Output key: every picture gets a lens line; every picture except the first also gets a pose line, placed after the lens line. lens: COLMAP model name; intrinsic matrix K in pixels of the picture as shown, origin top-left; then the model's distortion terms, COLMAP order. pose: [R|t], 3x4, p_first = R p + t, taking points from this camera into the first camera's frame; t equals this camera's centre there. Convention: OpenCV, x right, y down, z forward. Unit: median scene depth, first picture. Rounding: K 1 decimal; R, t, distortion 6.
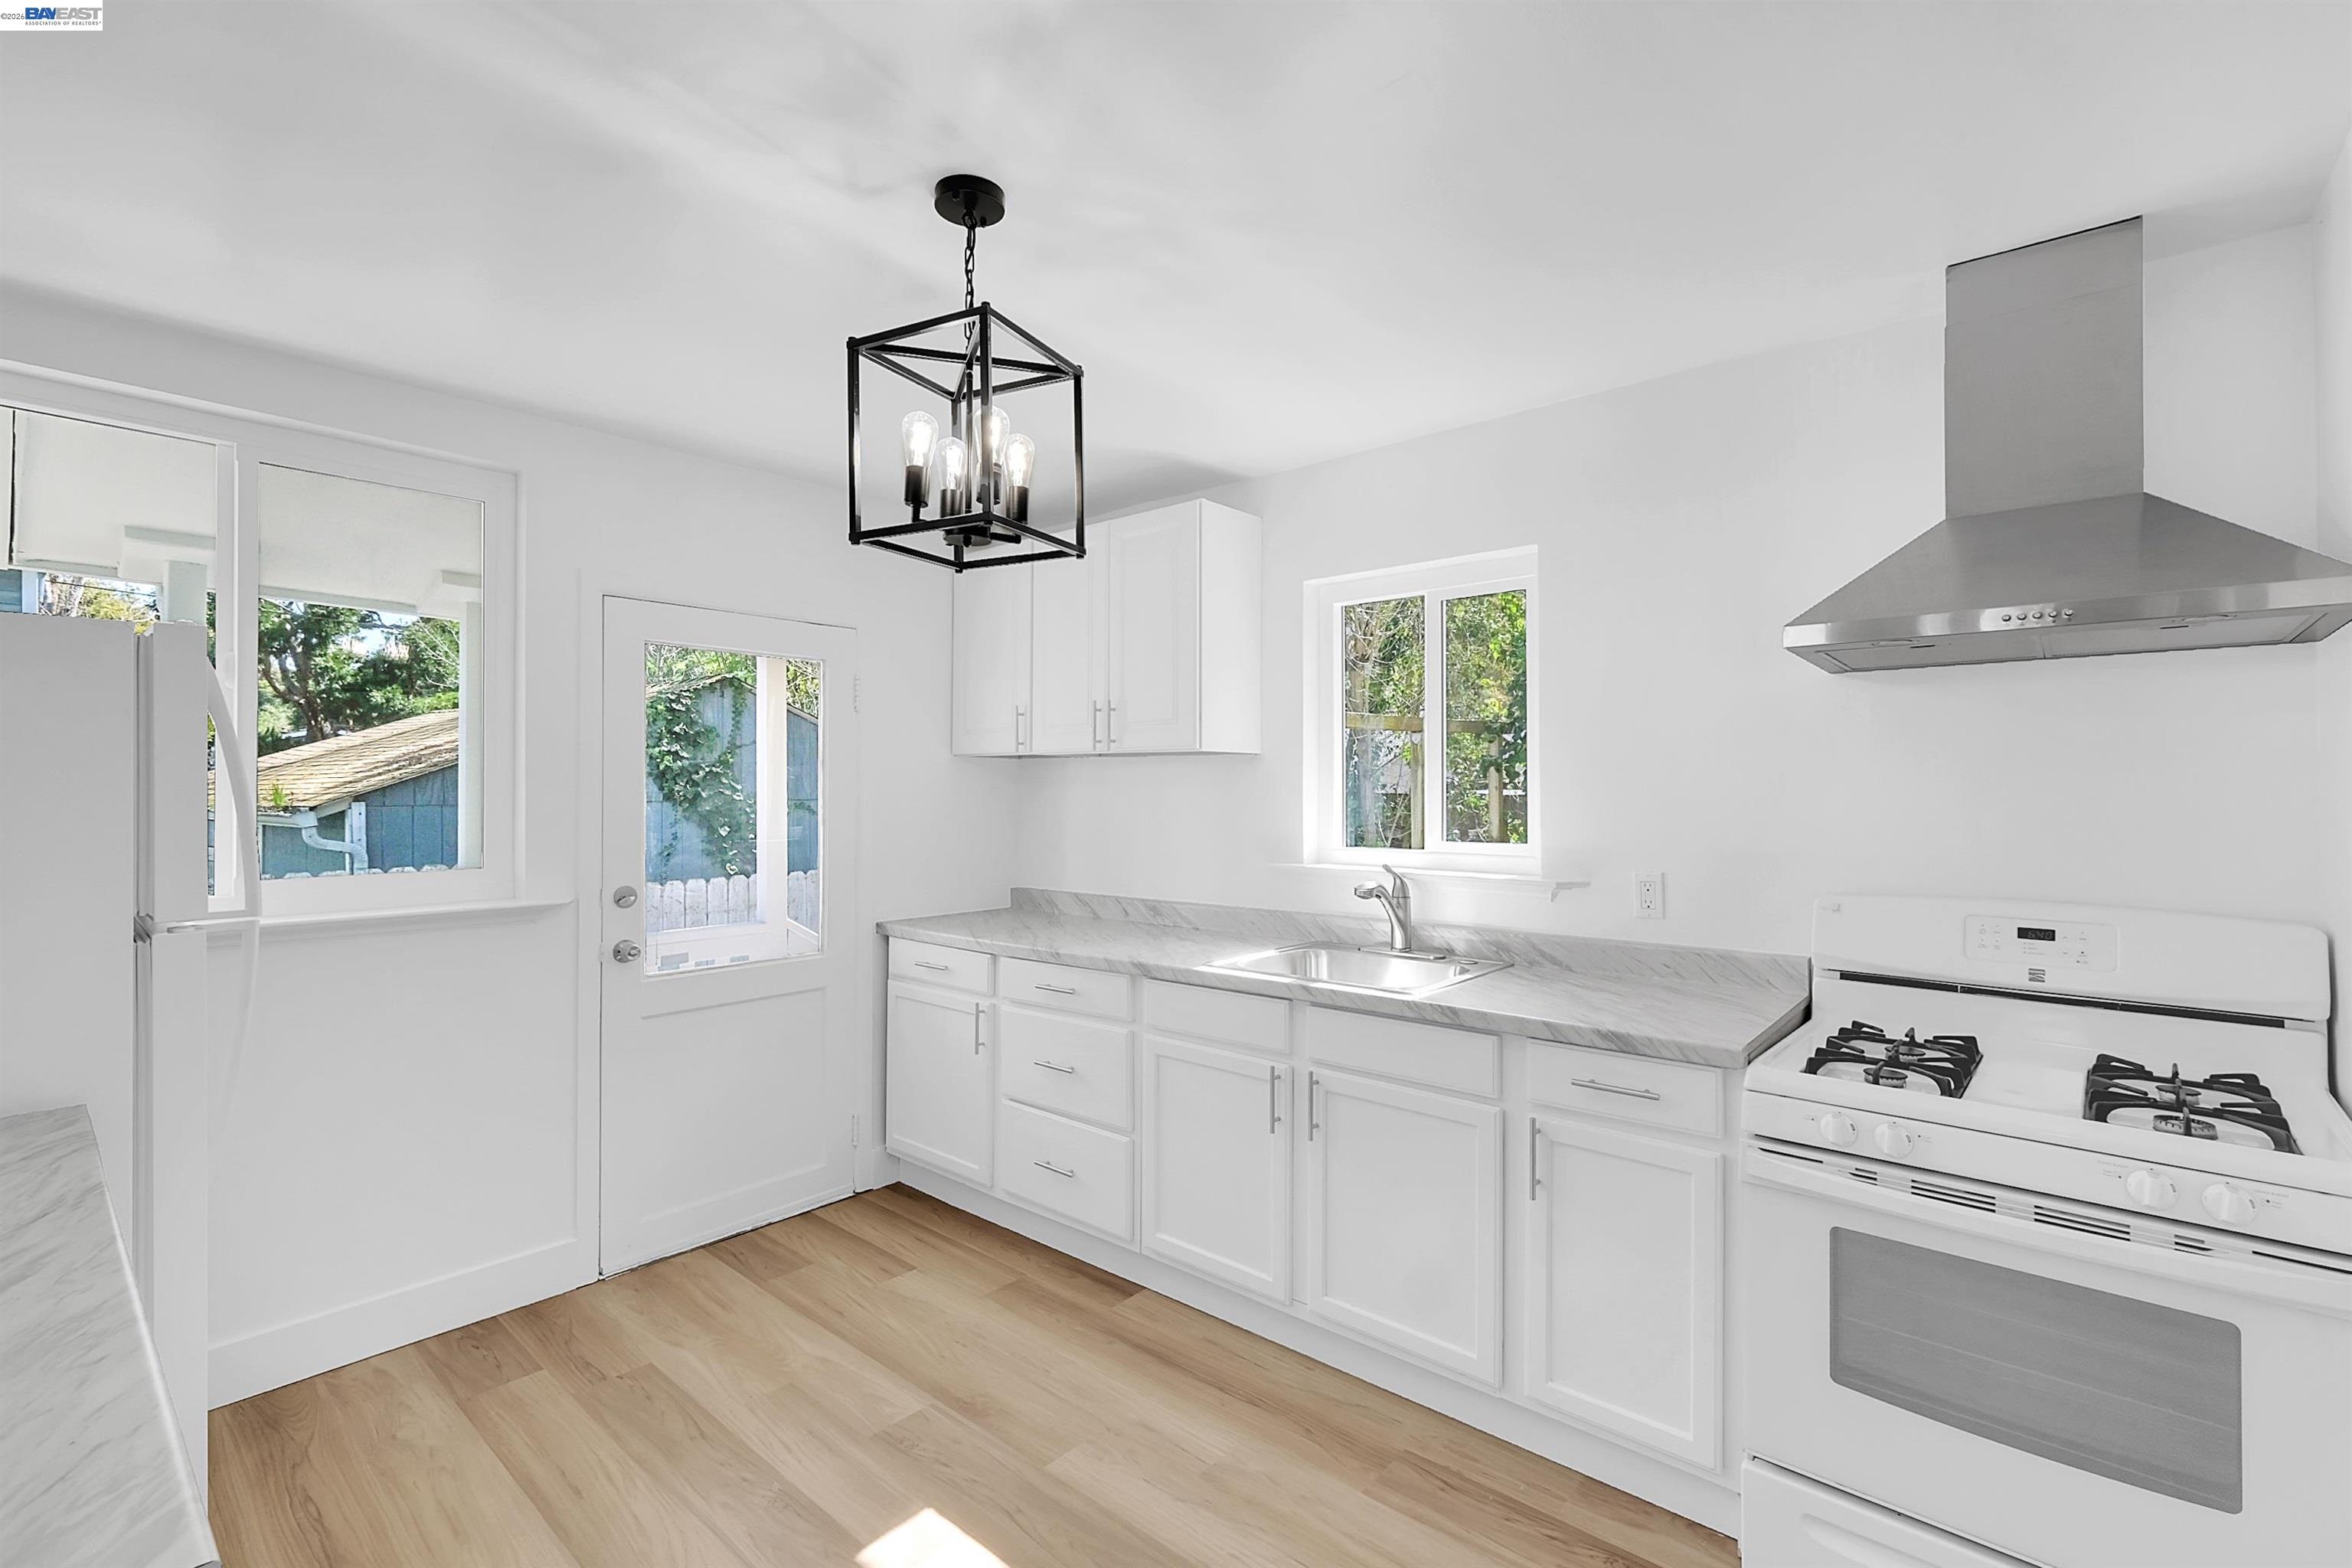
lens RADIAL K [[1036.0, 0, 1188.6], [0, 1036.0, 777.7], [0, 0, 1]] dist [0.001841, -0.000429]
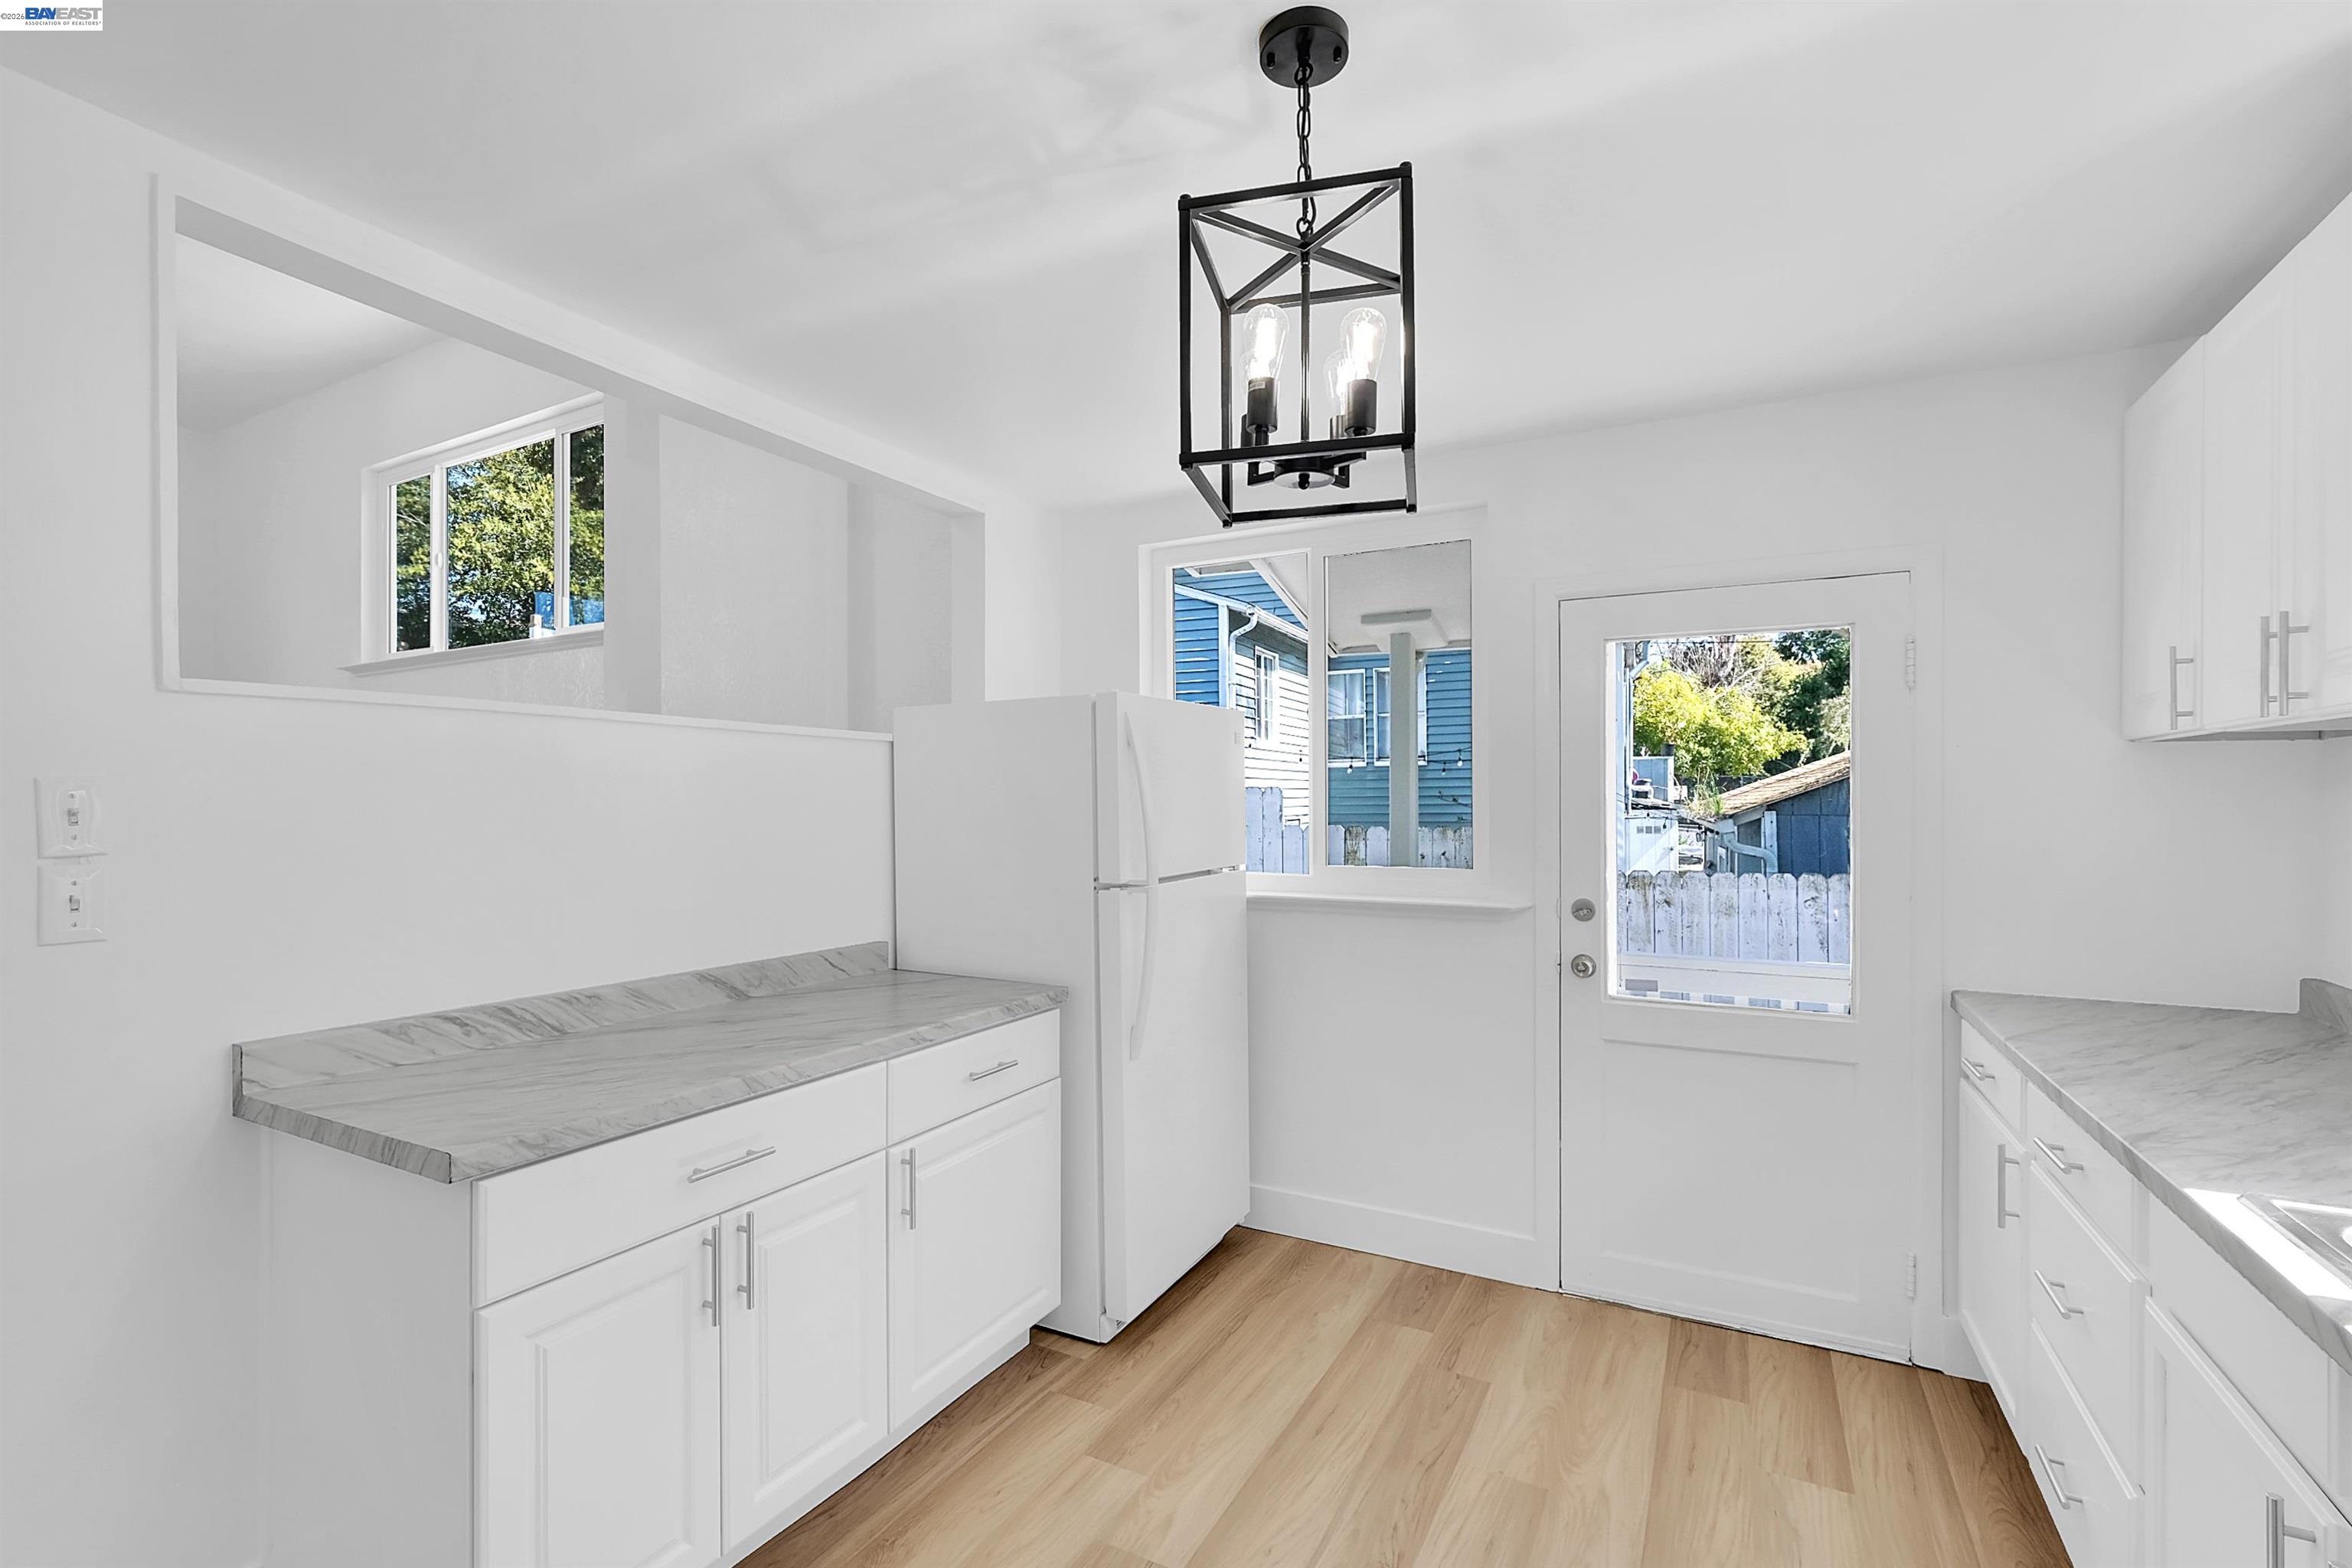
lens RADIAL K [[1036.0, 0, 1182.3], [0, 1036.0, 796.9], [0, 0, 1]] dist [0.001841, -0.000429]
pose [[0.224590, -0.003397, -0.974447, 0.312672], [0.011048, 0.999939, -0.000940, 0.007475], [0.974391, -0.010555, 0.224613, 0.422356]]
